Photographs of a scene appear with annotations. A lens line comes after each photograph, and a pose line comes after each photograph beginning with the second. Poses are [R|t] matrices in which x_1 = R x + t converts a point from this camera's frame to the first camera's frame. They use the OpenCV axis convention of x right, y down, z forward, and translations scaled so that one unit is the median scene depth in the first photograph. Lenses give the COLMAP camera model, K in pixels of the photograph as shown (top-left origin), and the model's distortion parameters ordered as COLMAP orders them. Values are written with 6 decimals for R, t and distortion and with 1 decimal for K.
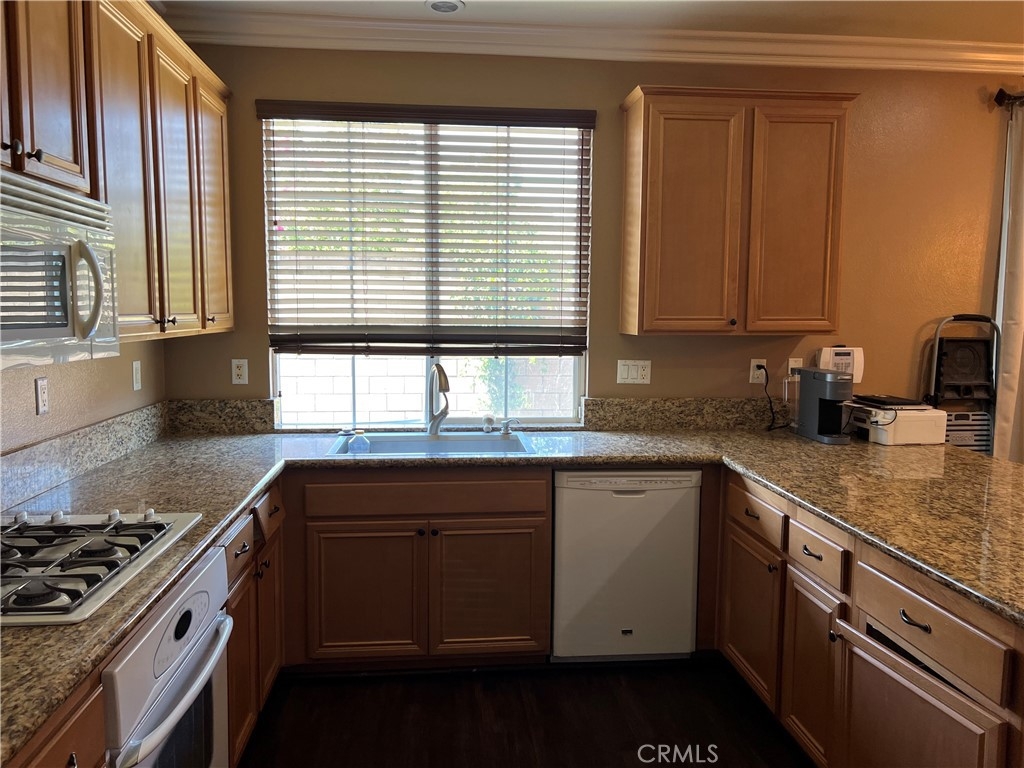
lens RADIAL K [[776.4, 0, 509.6], [0, 776.4, 382.5], [0, 0, 1]] dist [0.034449, -0.002346]
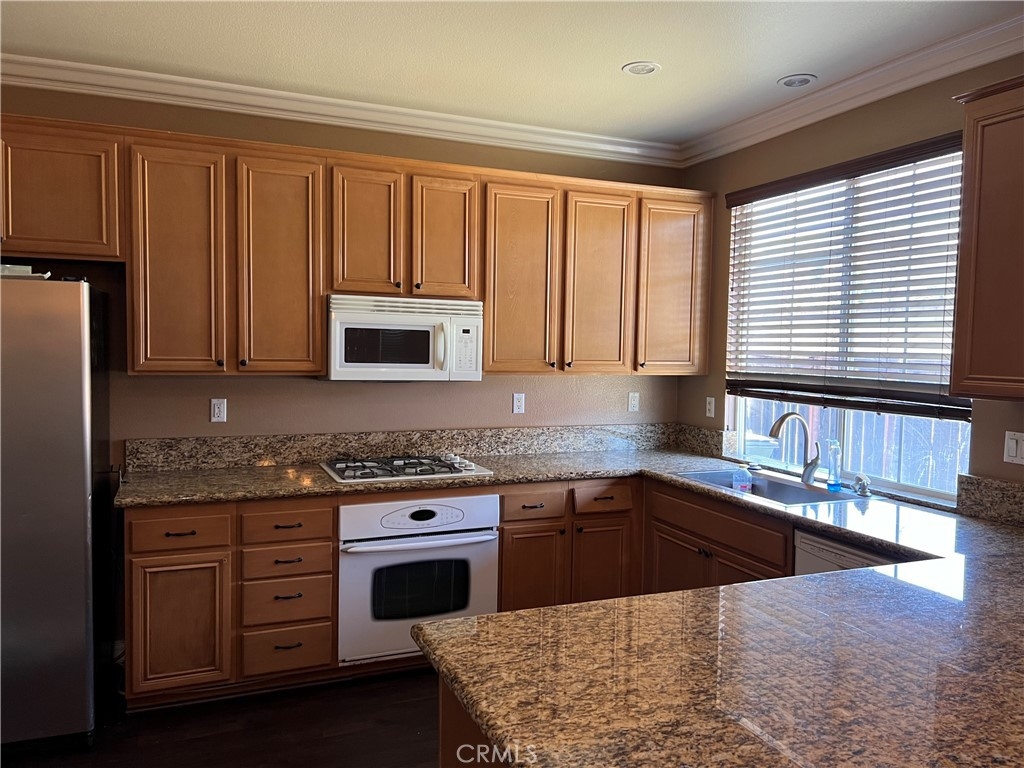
lens RADIAL K [[776.4, 0, 511.9], [0, 776.4, 386.7], [0, 0, 1]] dist [0.034449, -0.002346]
pose [[0.292934, 0.051023, -0.954770, 0.768764], [-0.105384, 0.994214, 0.020798, -0.039017], [0.950307, 0.094525, 0.296616, 0.312309]]
